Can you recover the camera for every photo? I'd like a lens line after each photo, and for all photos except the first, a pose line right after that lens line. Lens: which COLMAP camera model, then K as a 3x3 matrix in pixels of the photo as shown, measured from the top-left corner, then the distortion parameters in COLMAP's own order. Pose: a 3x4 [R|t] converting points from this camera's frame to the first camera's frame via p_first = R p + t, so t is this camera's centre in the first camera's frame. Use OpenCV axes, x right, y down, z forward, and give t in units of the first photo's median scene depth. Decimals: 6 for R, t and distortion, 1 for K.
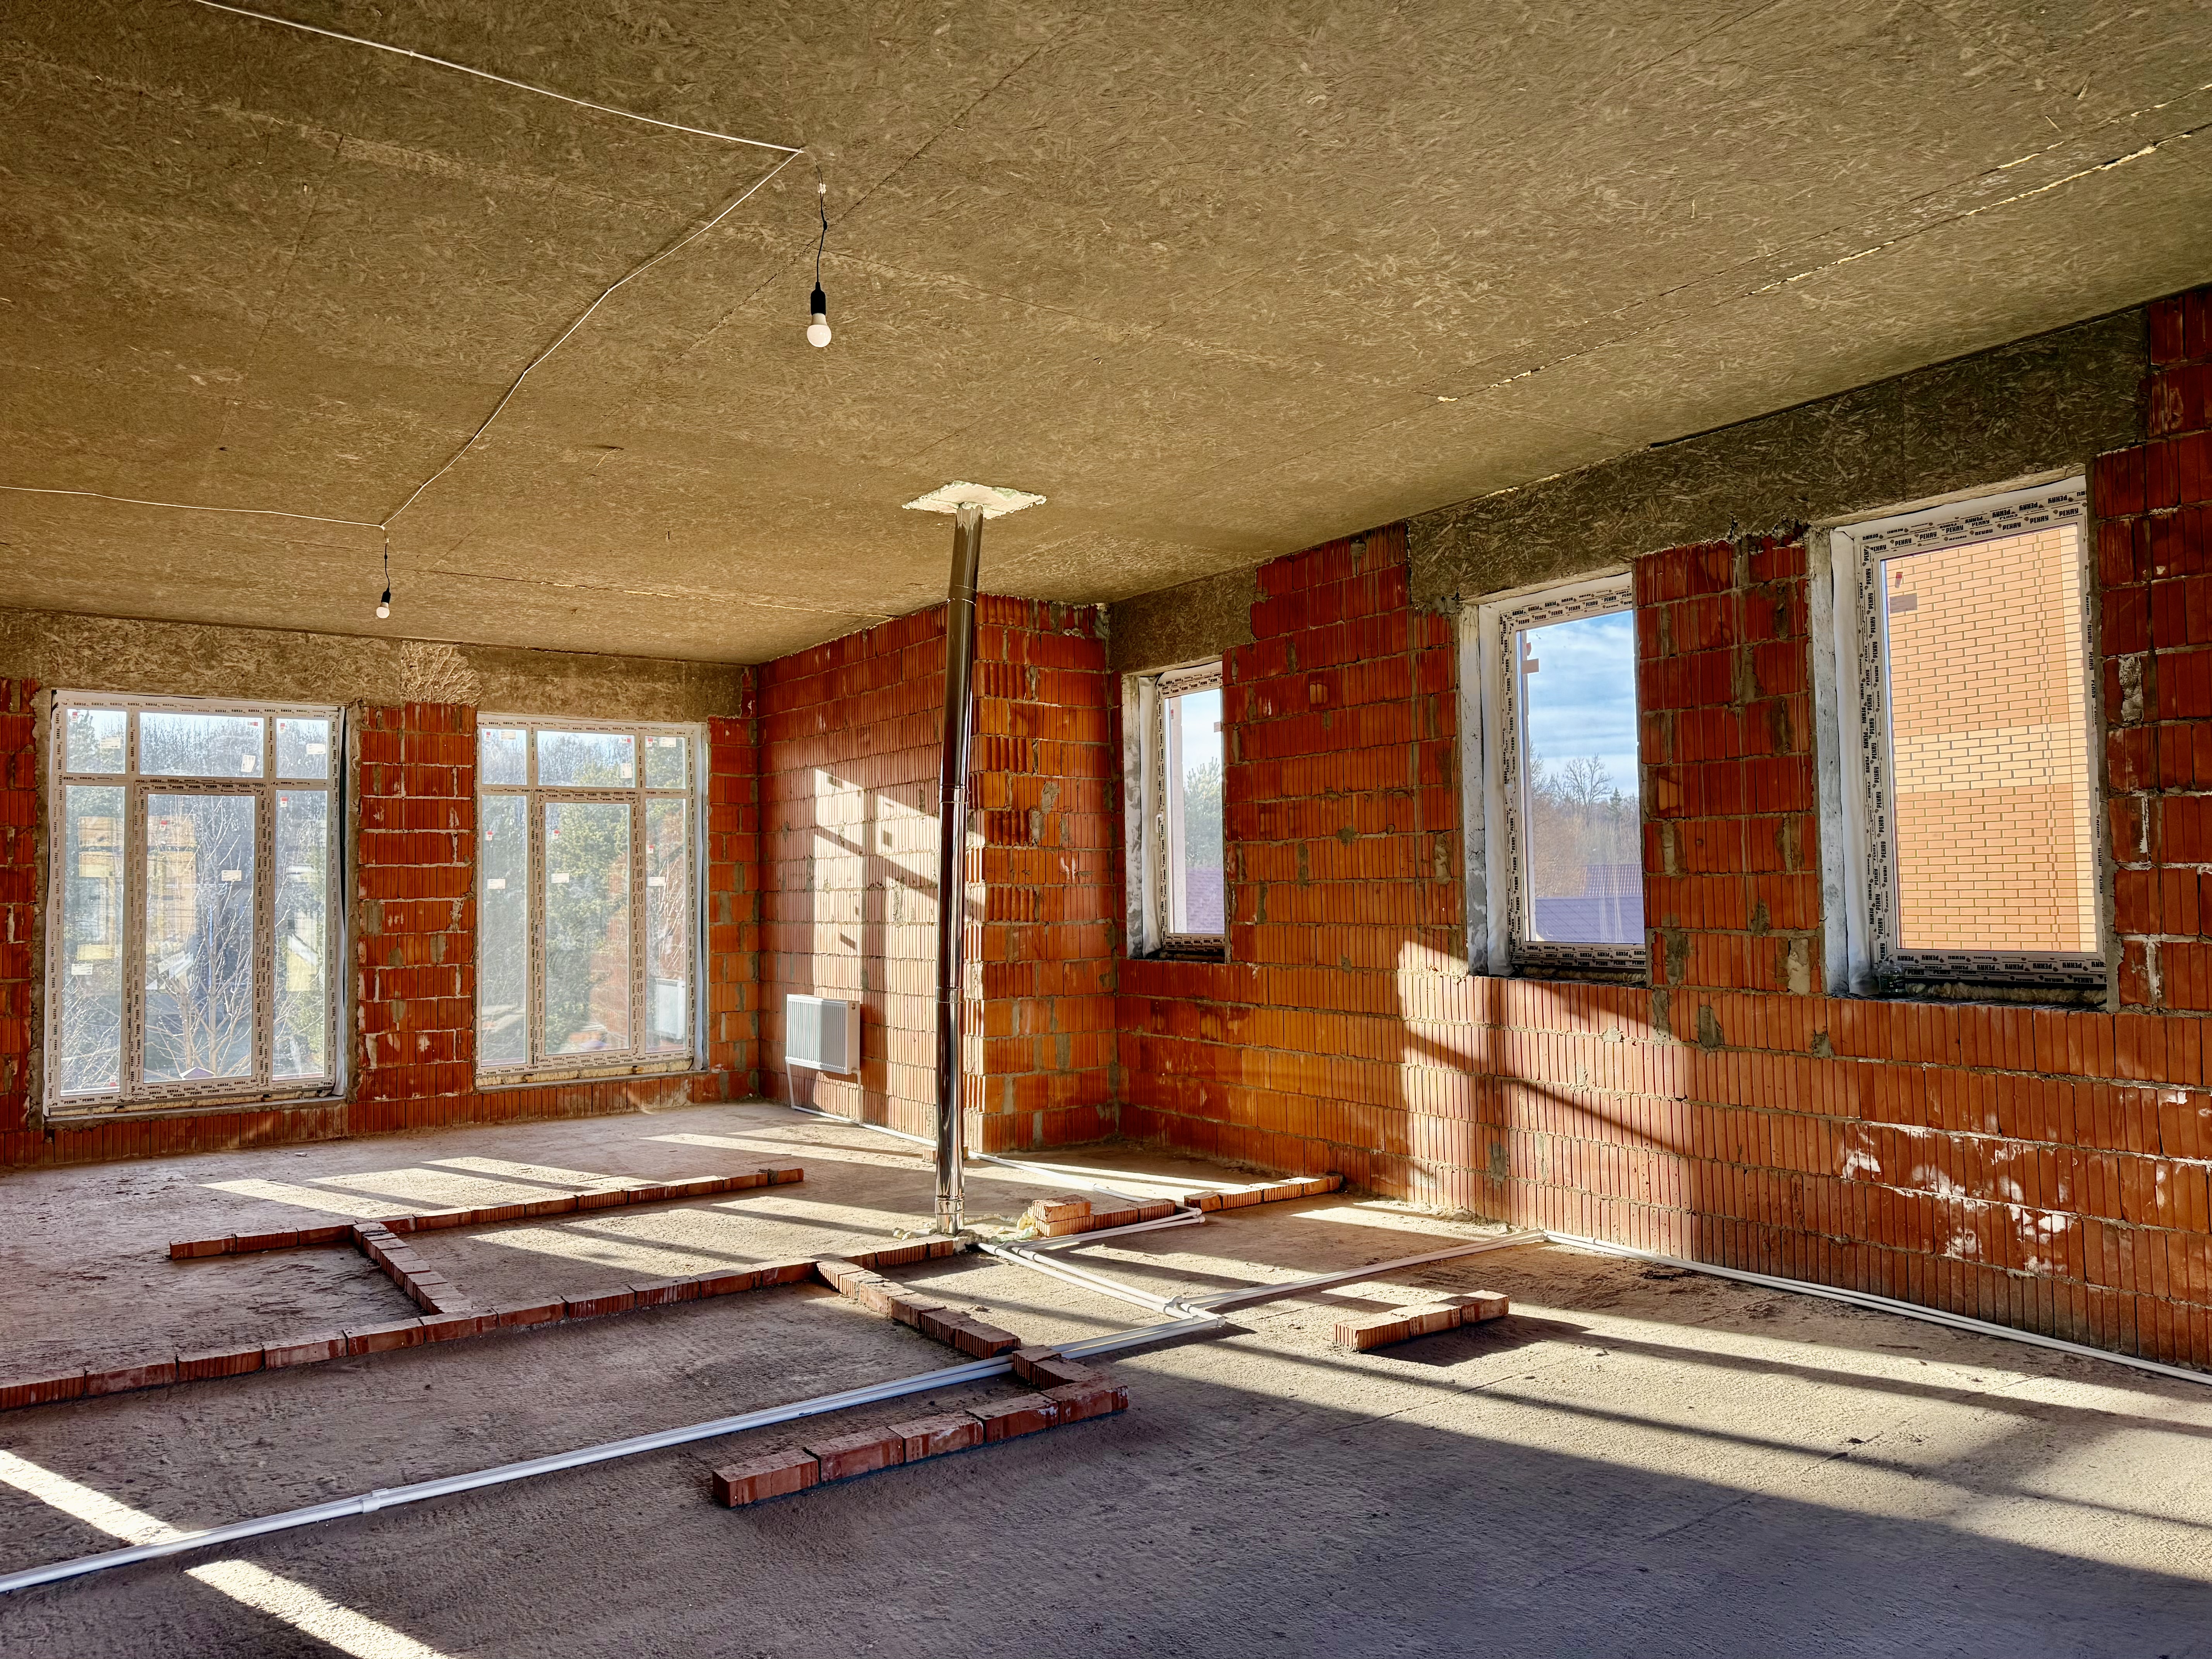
lens RADIAL K [[1551.2, 0, 1104.1], [0, 1551.2, 819.5], [0, 0, 1]] dist [0.141048, -0.236403]
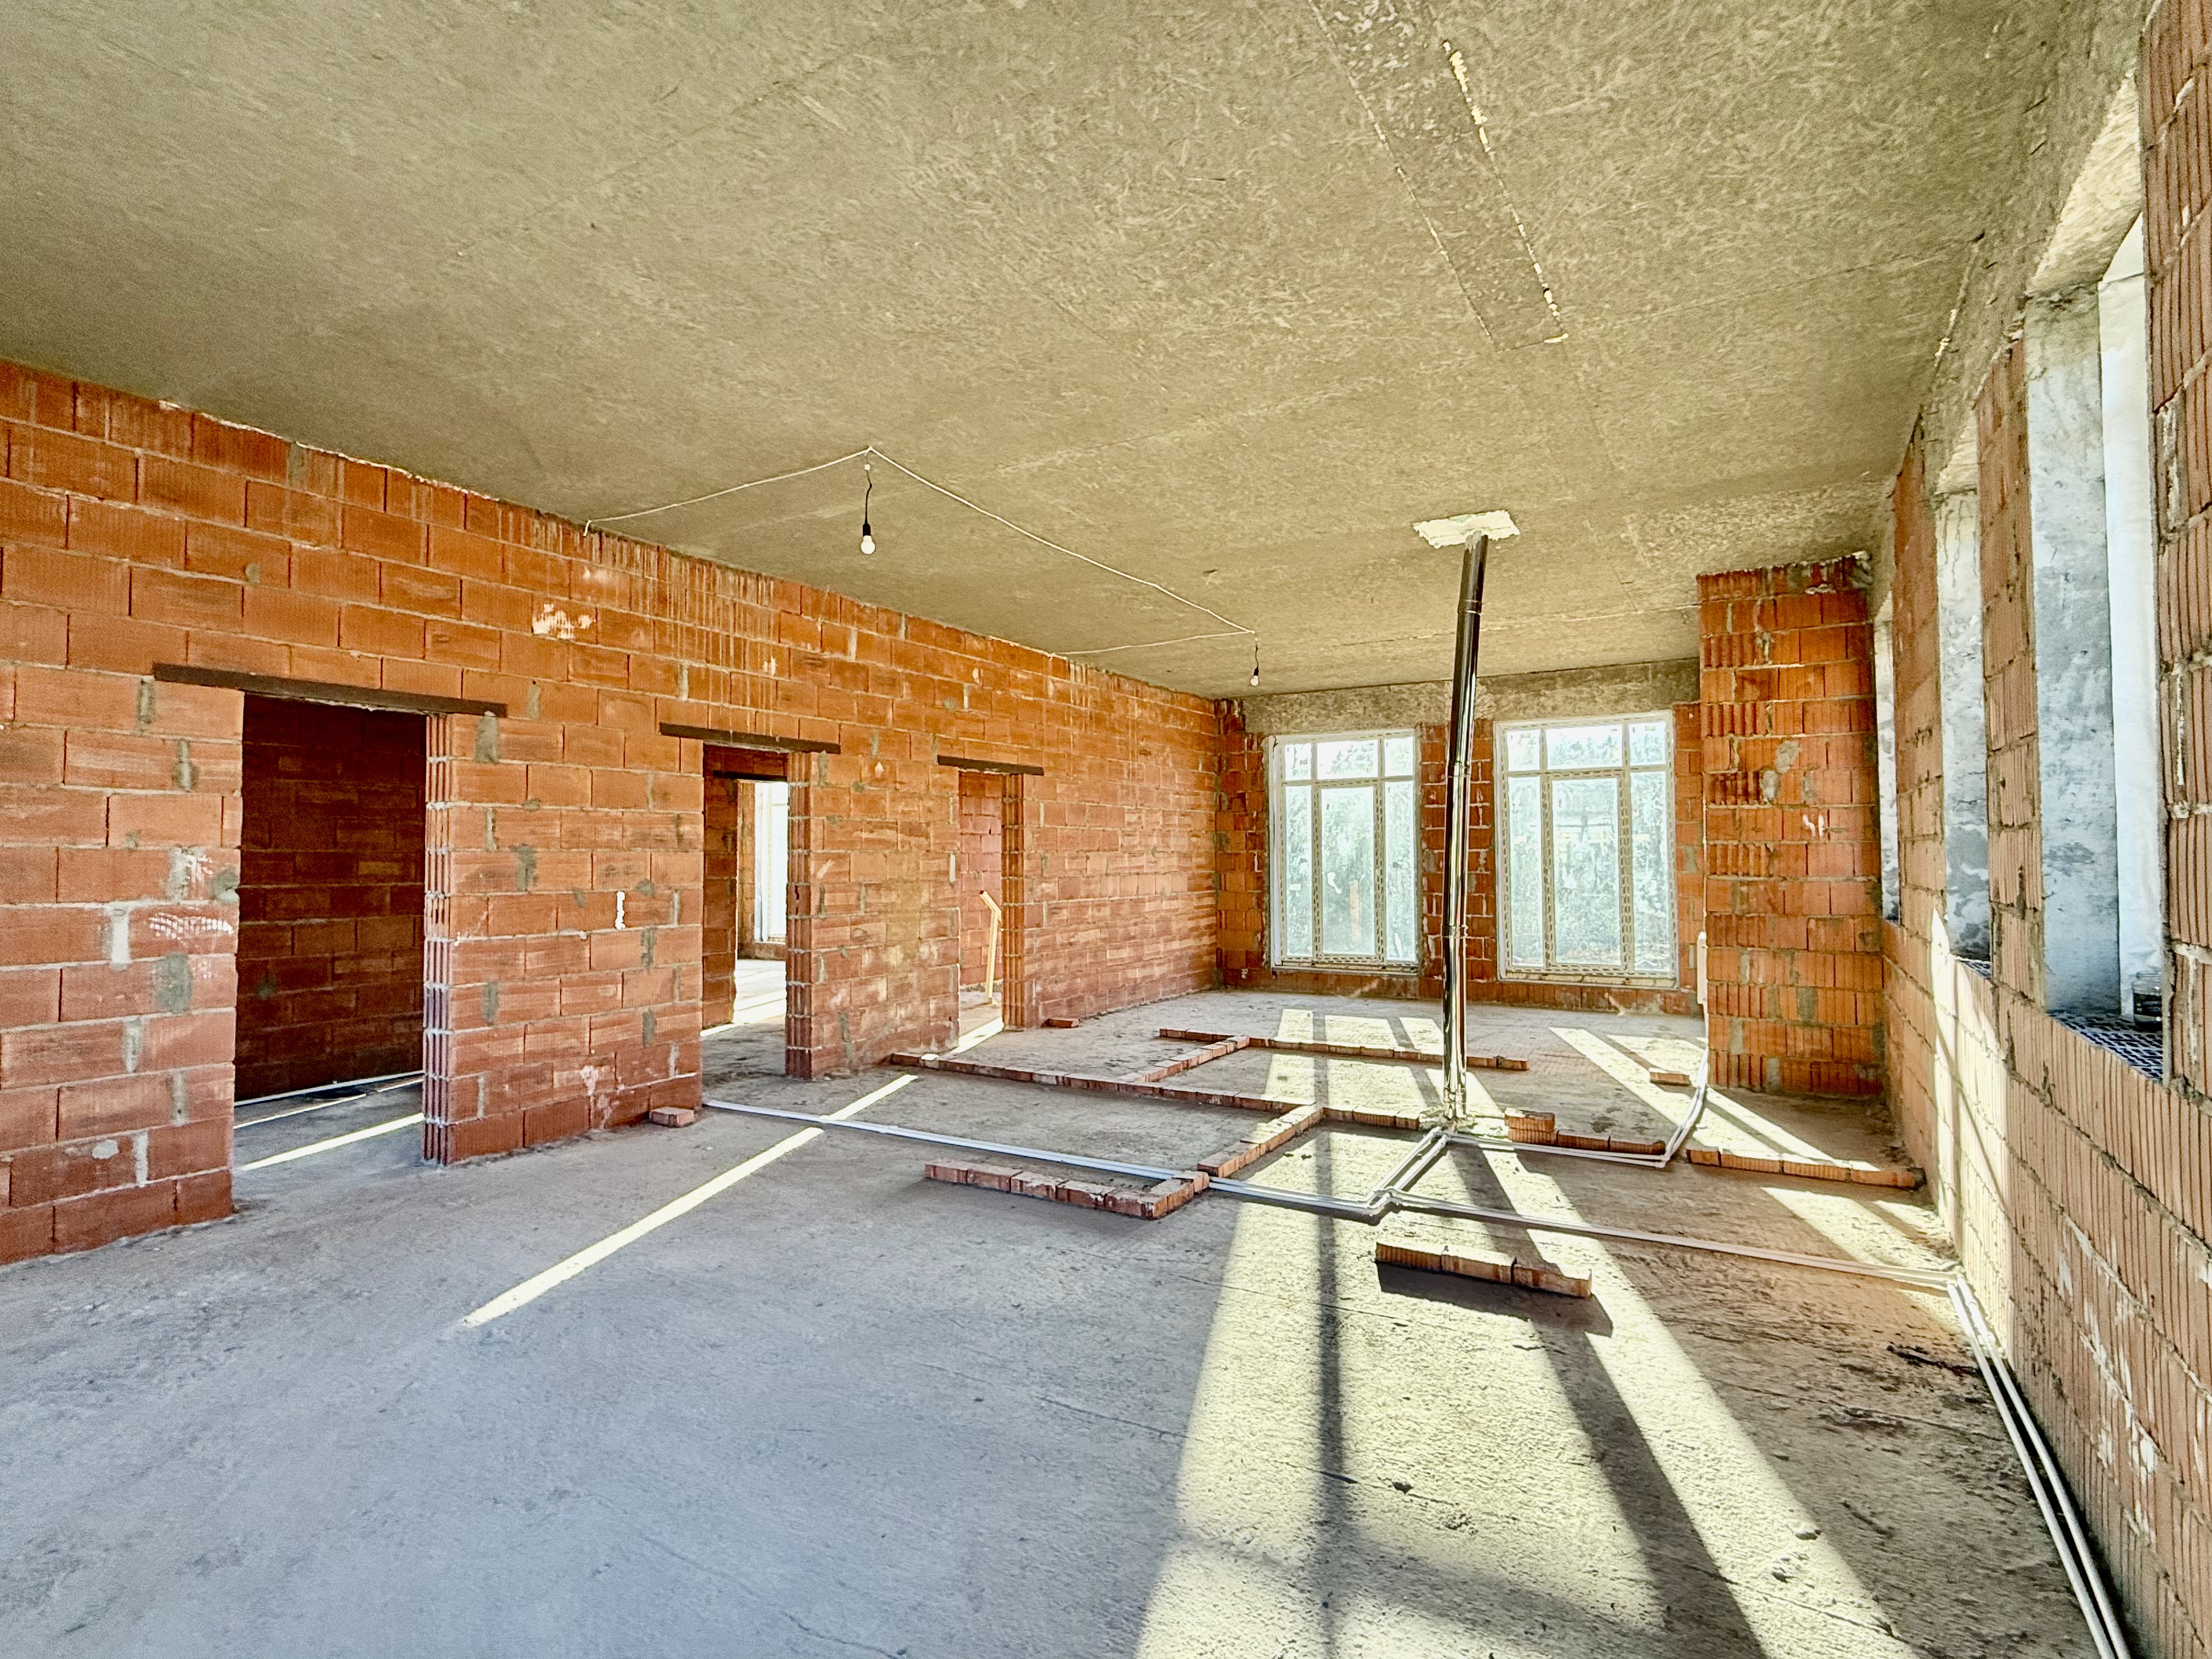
lens RADIAL K [[1105.6, 0, 1106.0], [0, 1105.6, 829.5], [0, 0, 1]] dist [0.001678, 0.000393]
pose [[0.410905, -0.010907, -0.911613, 0.449604], [0.042114, 0.999088, 0.007028, 0.009922], [0.910705, -0.041279, 0.410990, 0.287937]]
